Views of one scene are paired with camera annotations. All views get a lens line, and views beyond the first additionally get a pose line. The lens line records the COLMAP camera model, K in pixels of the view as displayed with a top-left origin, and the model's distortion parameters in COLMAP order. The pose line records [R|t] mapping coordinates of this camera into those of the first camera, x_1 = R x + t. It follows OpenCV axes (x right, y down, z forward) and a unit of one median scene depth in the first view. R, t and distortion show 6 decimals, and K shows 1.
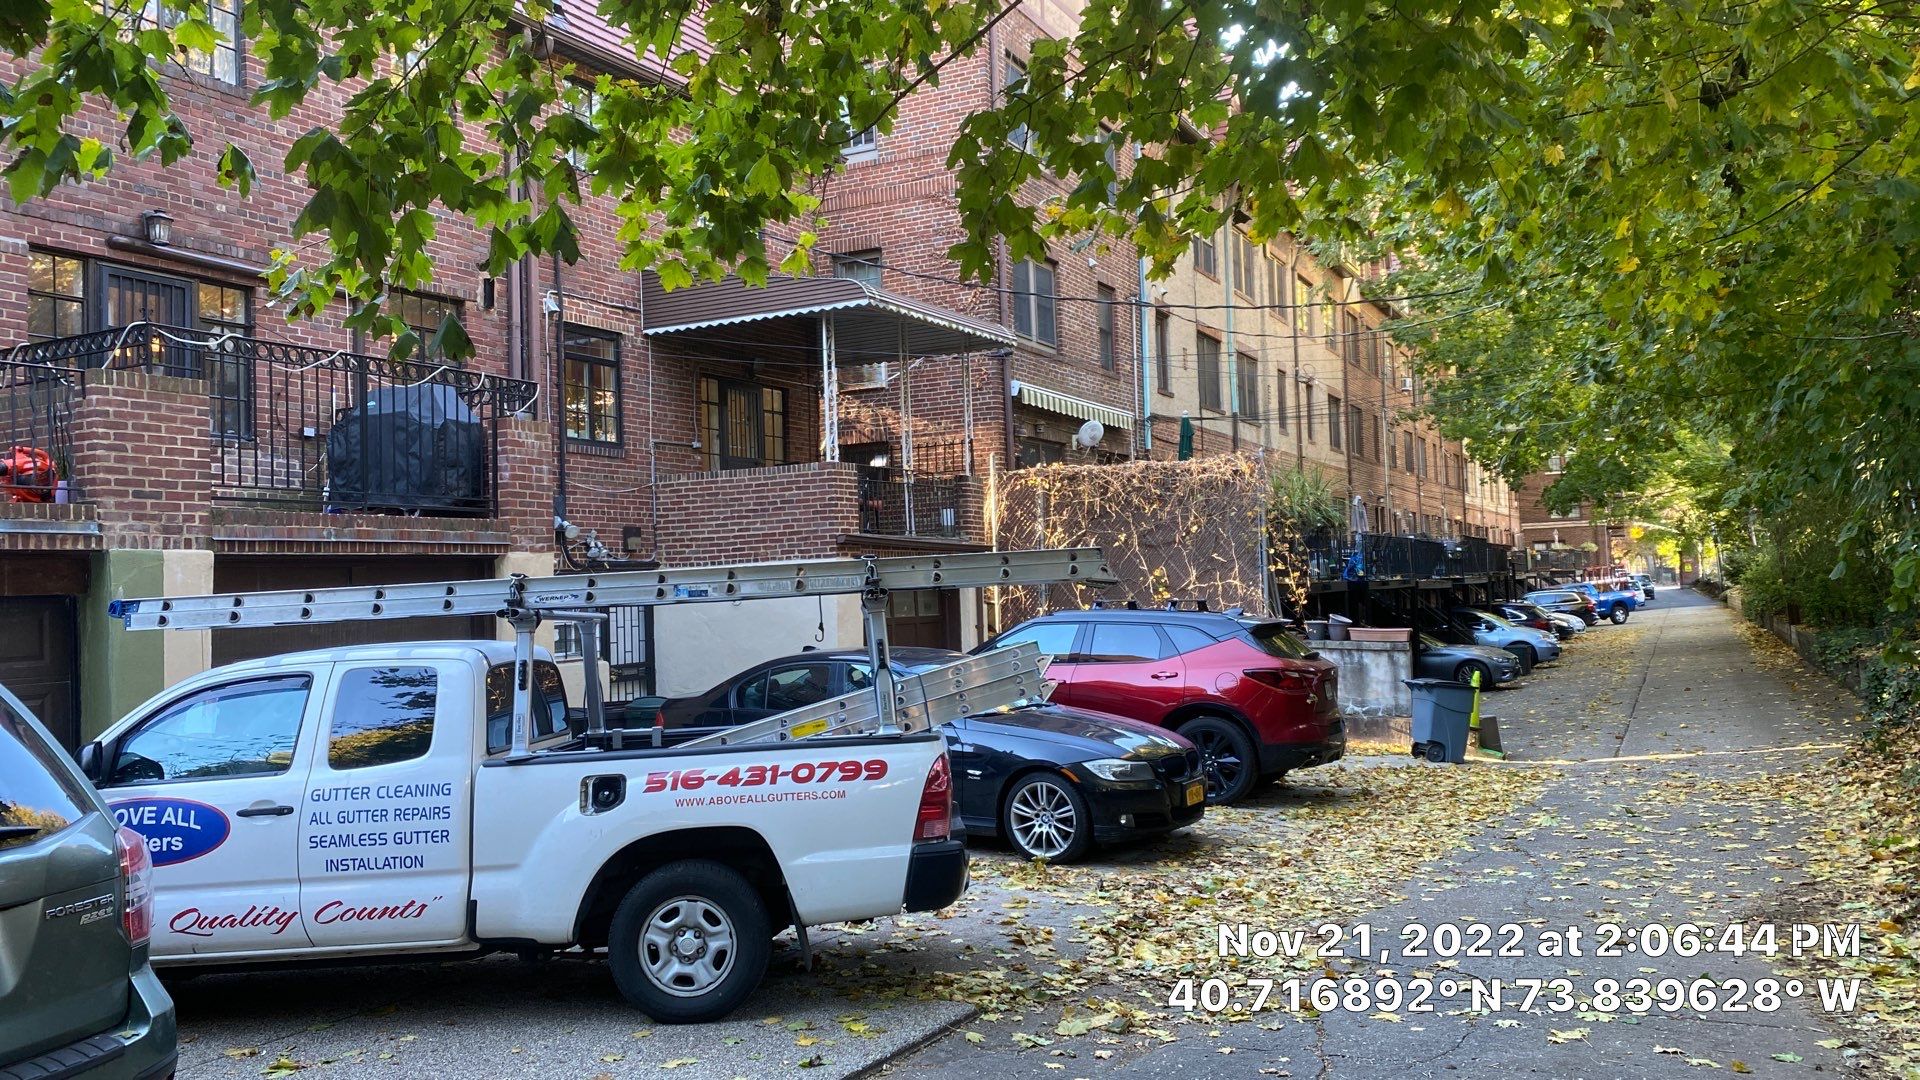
lens RADIAL K [[1403.7, 0, 963.2], [0, 1403.7, 546.5], [0, 0, 1]] dist [0.102708, -0.157762]
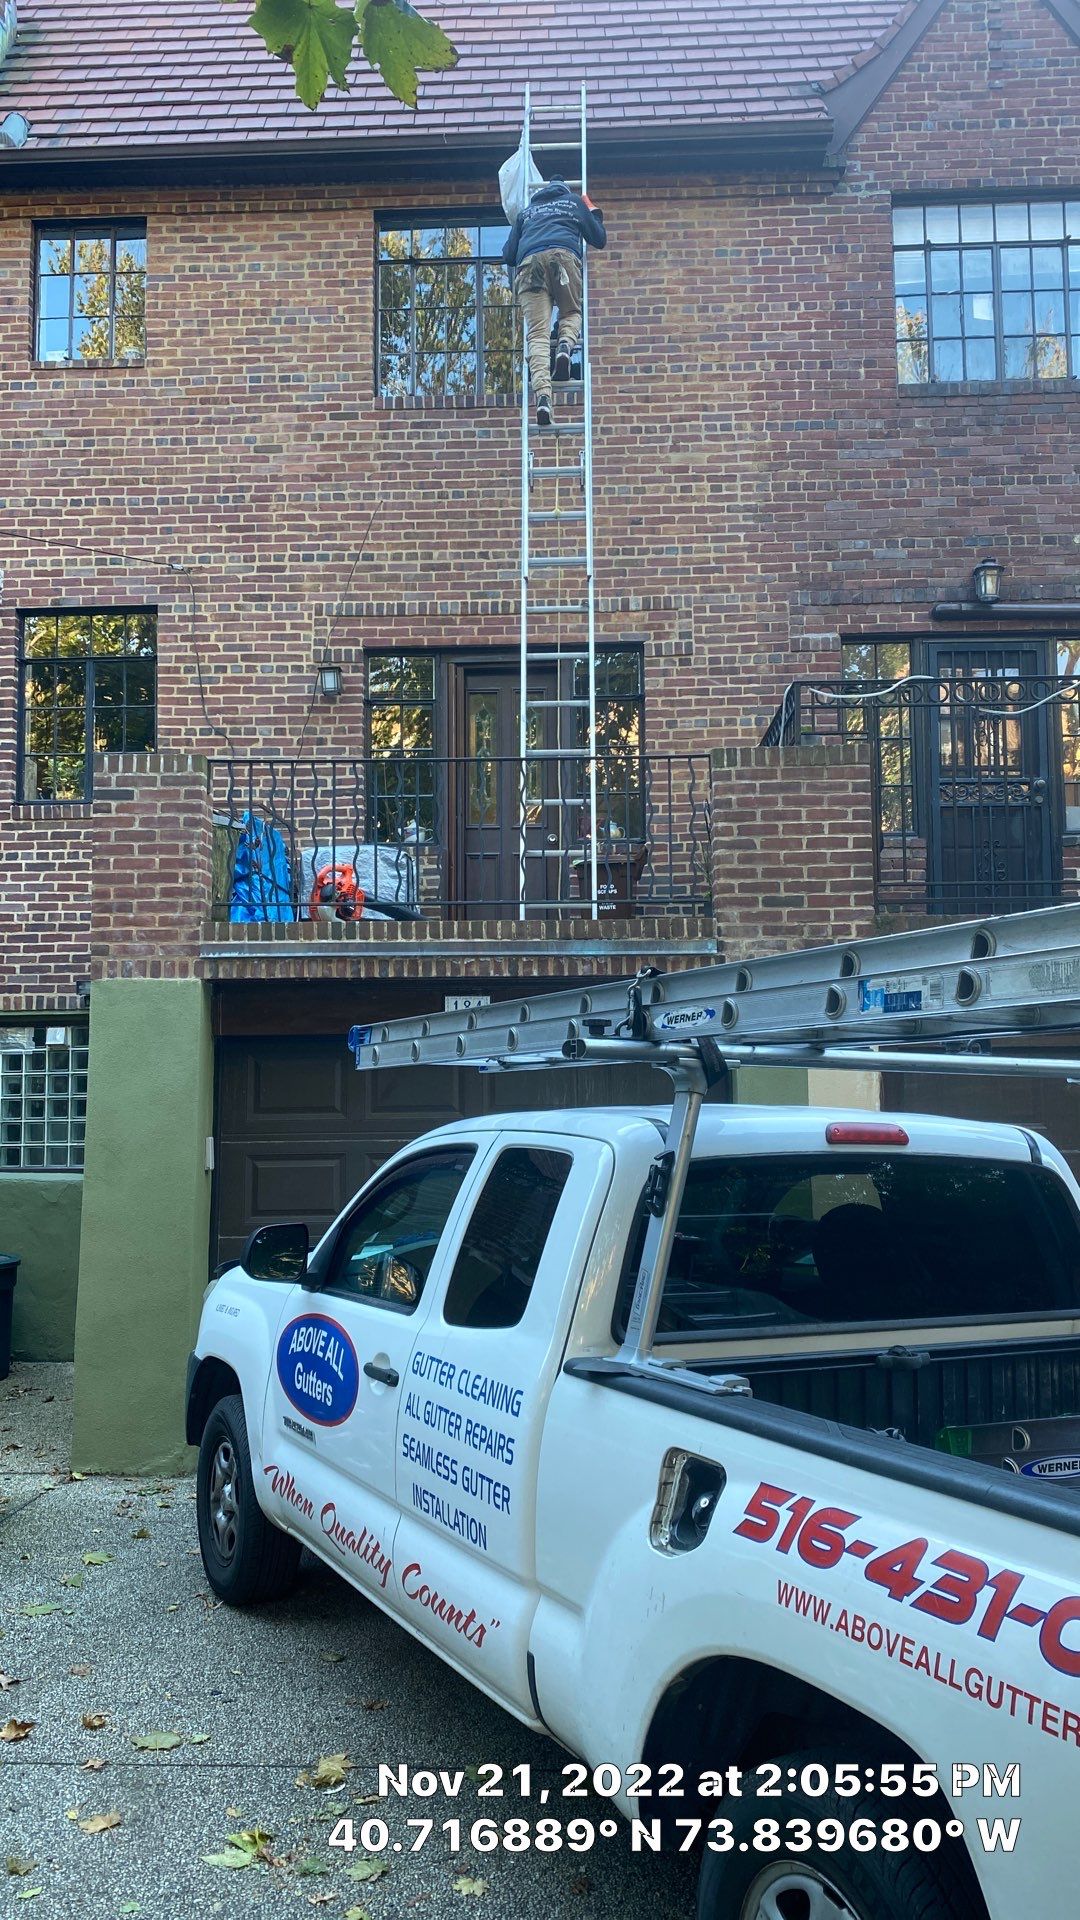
lens RADIAL K [[1449.1, 0, 558.2], [0, 1449.1, 957.9], [0, 0, 1]] dist [0.060372, -0.095405]
pose [[0.442756, -0.046747, -0.895423, 0.080658], [0.021444, 0.998906, -0.041546, 0.025433], [0.896386, -0.000806, 0.443274, 0.567121]]
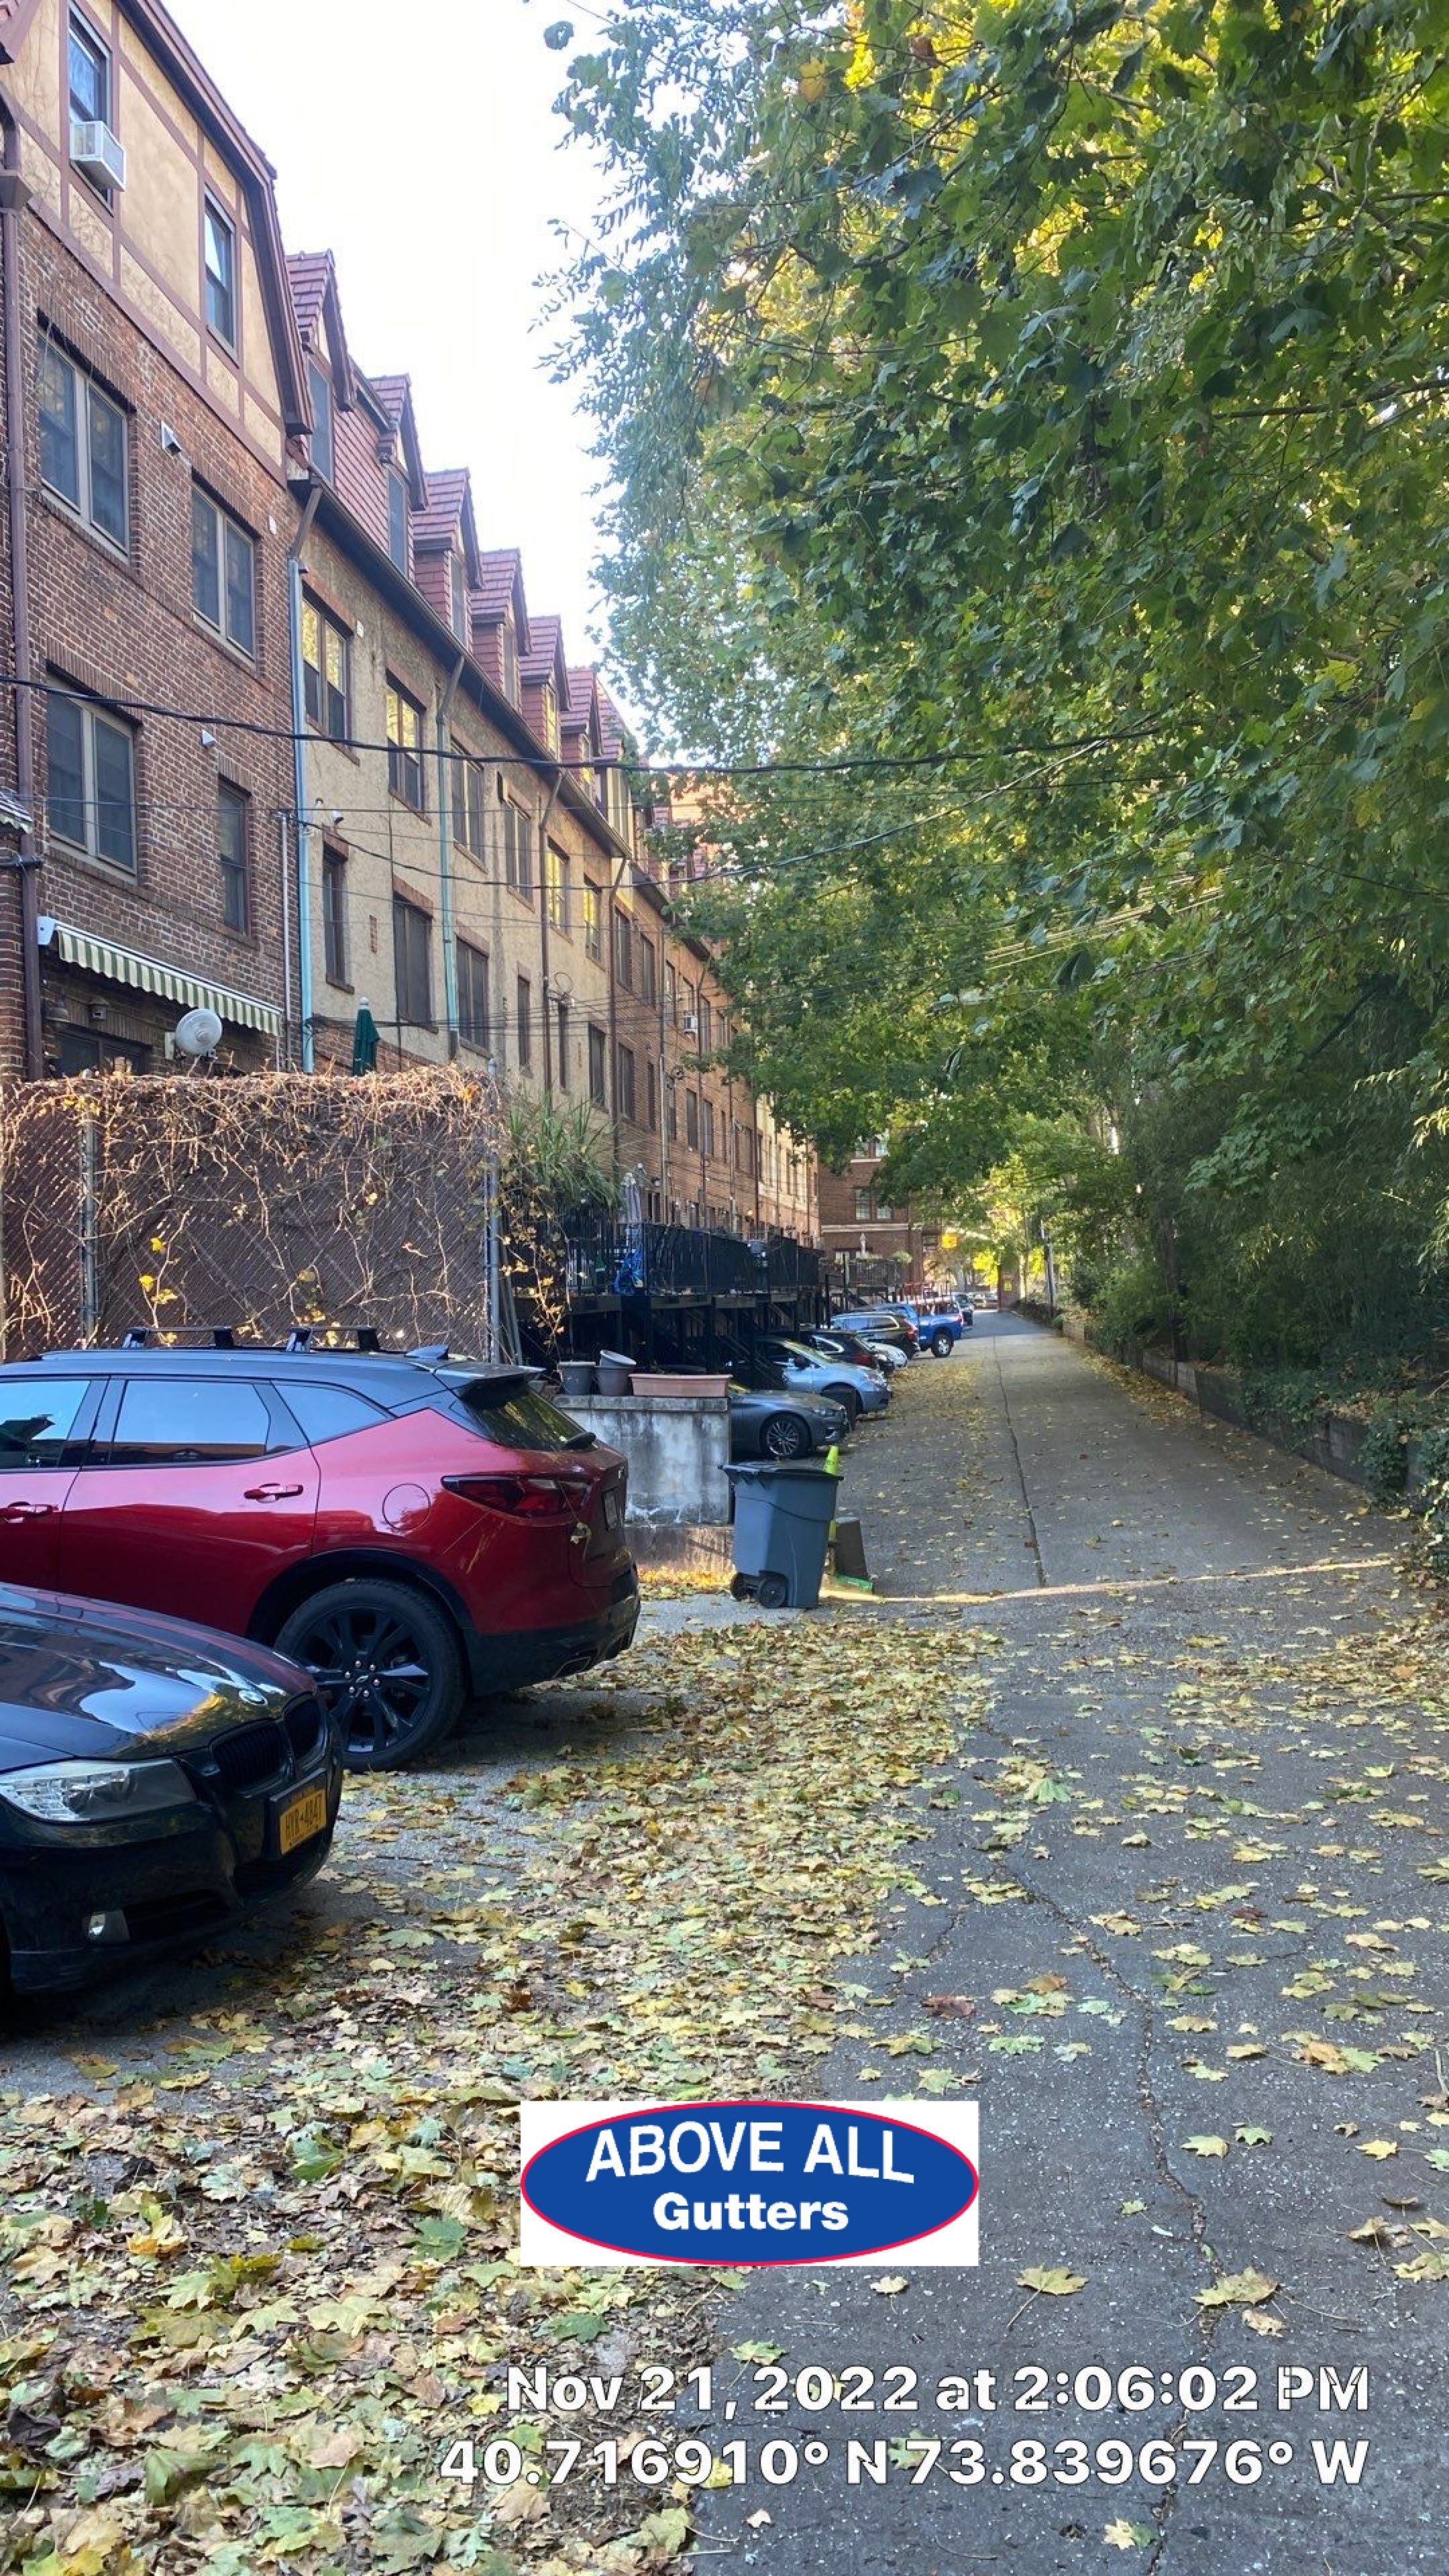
lens RADIAL K [[1922.8, 0, 720.9], [0, 1922.8, 1295.3], [0, 0, 1]] dist [0.039145, -0.040310]
pose [[0.946658, 0.012980, 0.321979, 0.045247], [-0.020889, 0.999559, 0.021120, 0.006313], [-0.321563, -0.026719, 0.946511, 0.209054]]
